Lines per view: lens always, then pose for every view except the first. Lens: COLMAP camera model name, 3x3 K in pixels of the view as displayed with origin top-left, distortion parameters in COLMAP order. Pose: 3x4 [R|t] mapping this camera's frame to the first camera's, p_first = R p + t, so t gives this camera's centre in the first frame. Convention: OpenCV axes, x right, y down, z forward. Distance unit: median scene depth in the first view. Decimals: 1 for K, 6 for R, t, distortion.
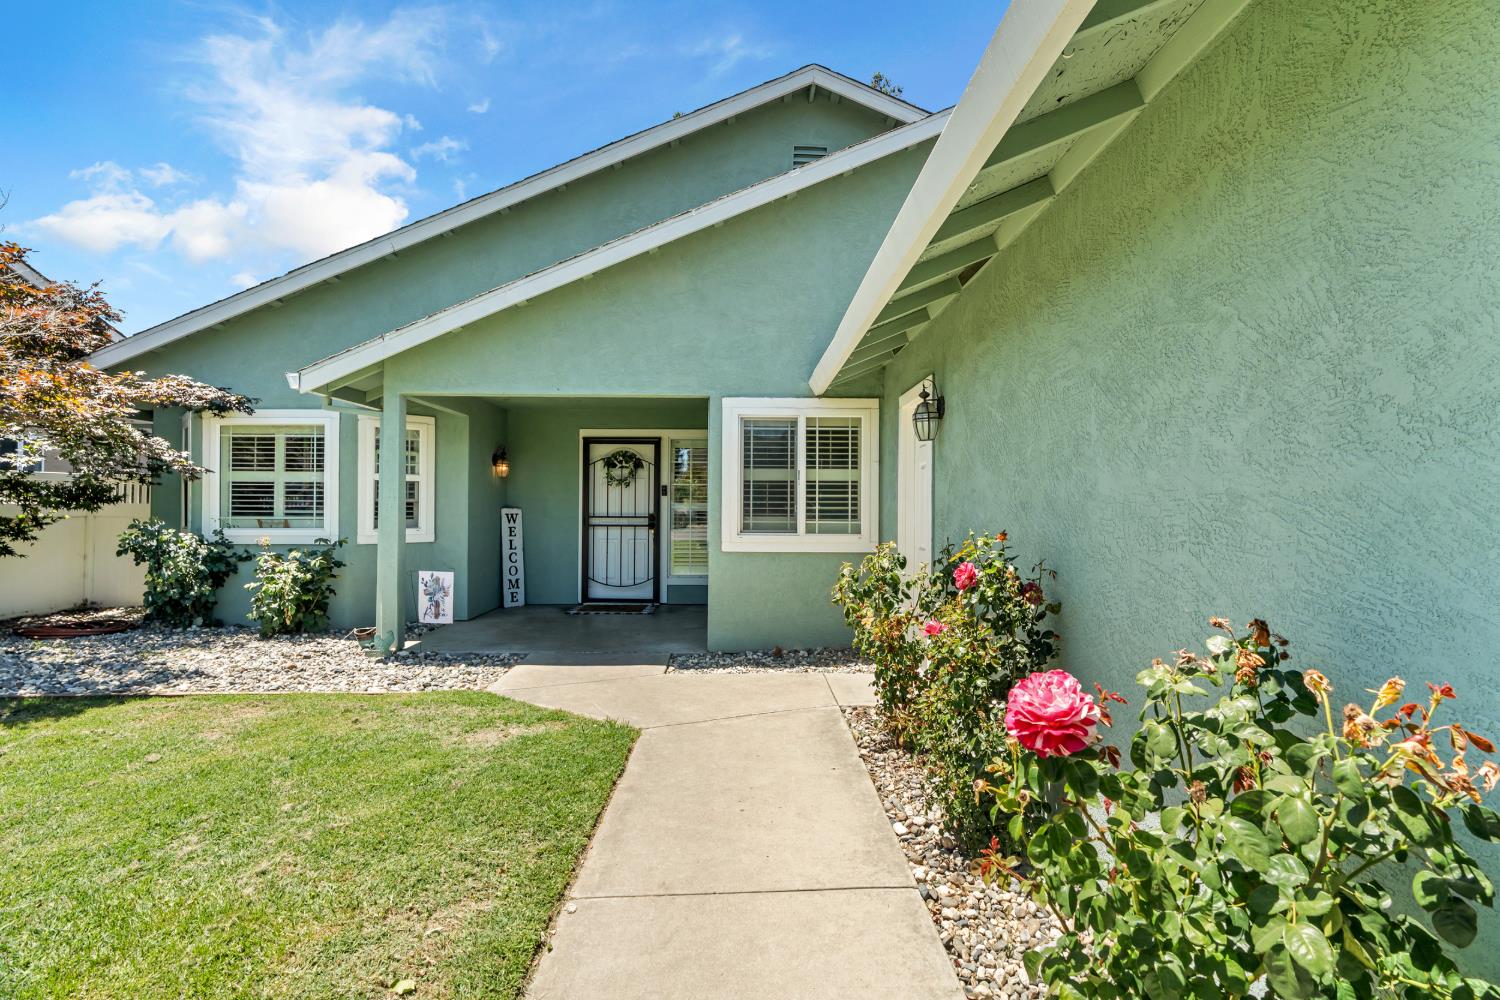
lens RADIAL K [[717.5, 0, 751.5], [0, 717.5, 499.5], [0, 0, 1]] dist [-0.001779, -0.000048]
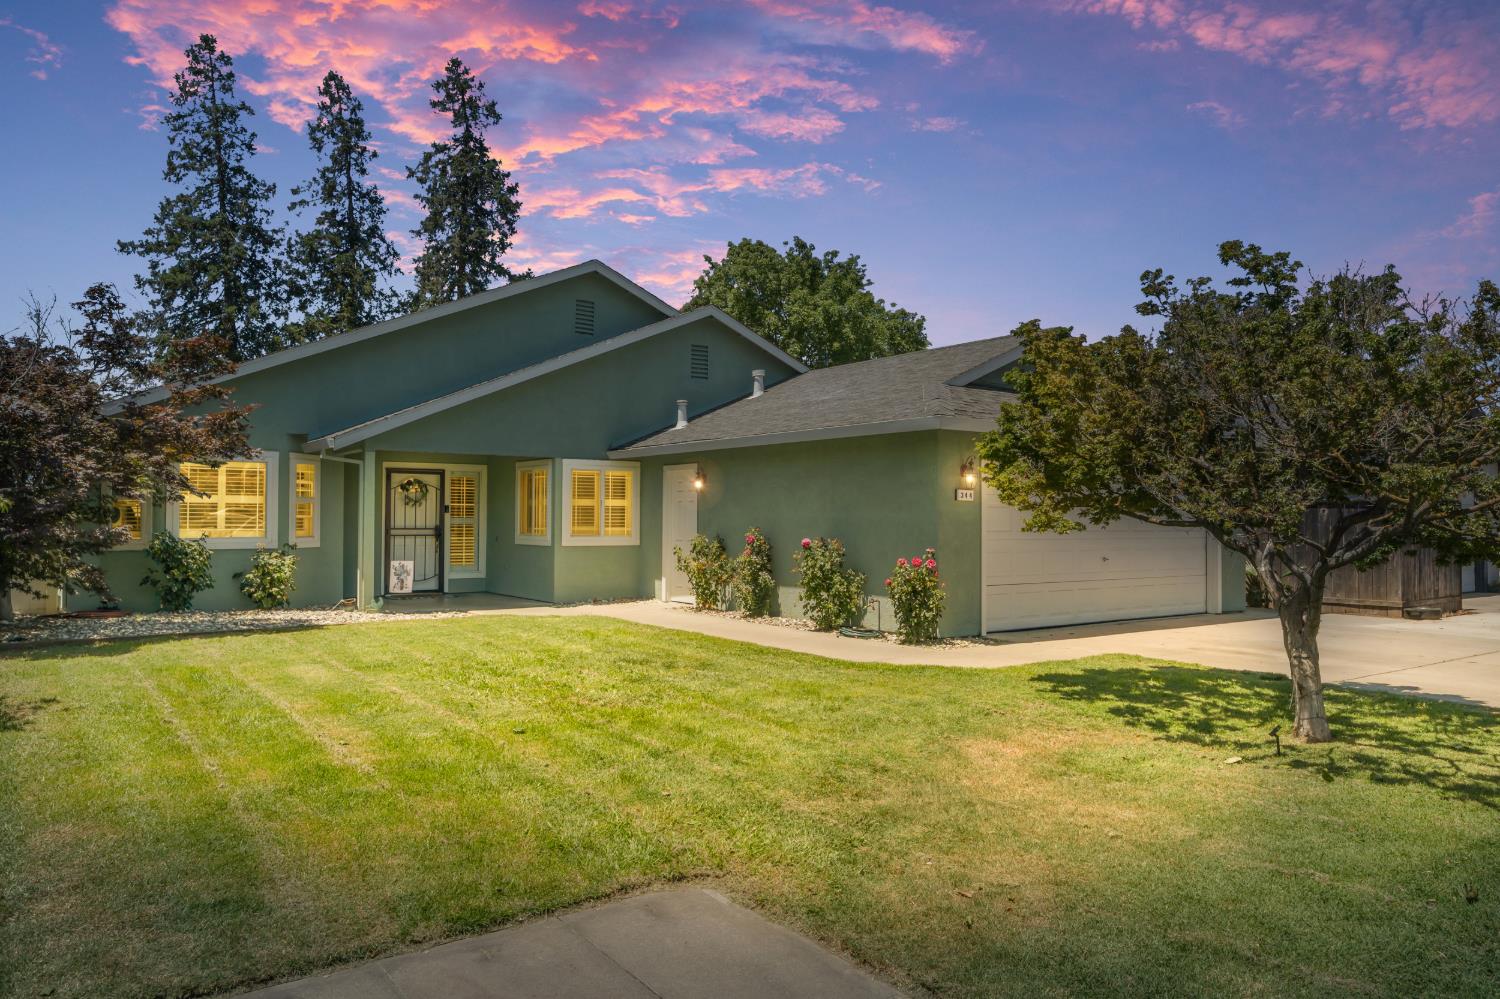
lens RADIAL K [[1030.7, 0, 747.8], [0, 1030.7, 500.7], [0, 0, 1]] dist [0.001404, -0.001460]
pose [[0.825164, 0.010301, 0.564800, -0.752106], [-0.004040, 0.999916, -0.012335, -0.006621], [-0.564879, 0.007896, 0.825136, -0.921203]]
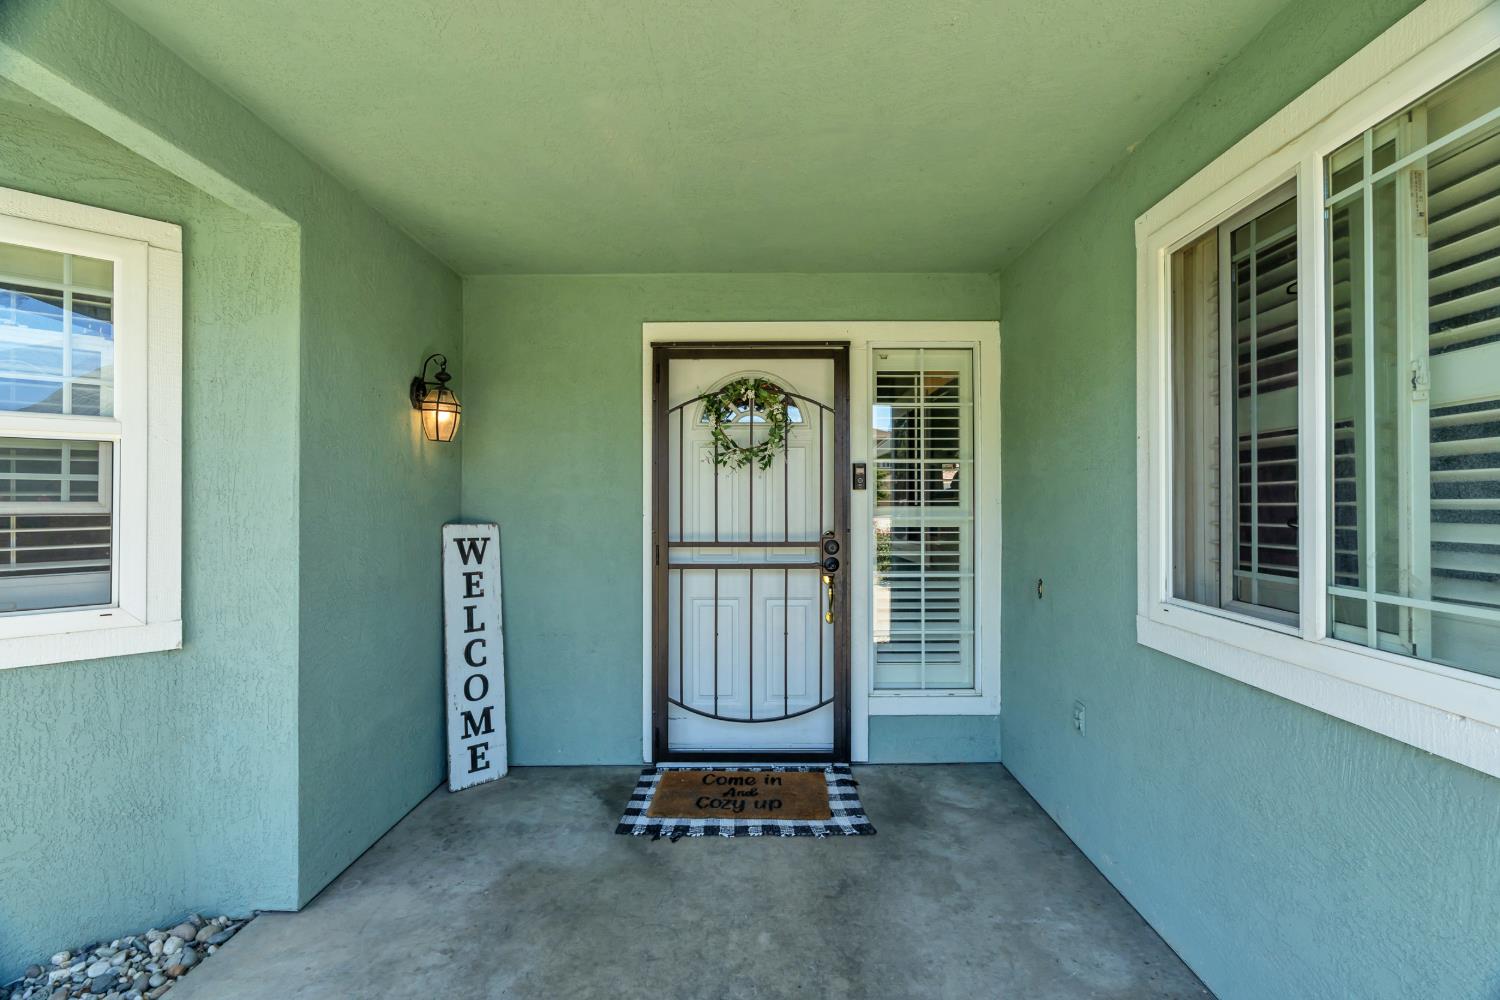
lens RADIAL K [[717.5, 0, 754.6], [0, 717.5, 500.7], [0, 0, 1]] dist [-0.001779, -0.000048]
pose [[0.999571, -0.007075, -0.028410, -0.168333], [0.007180, 0.999968, 0.003611, -0.000899], [0.028384, -0.003814, 0.999590, 0.608697]]
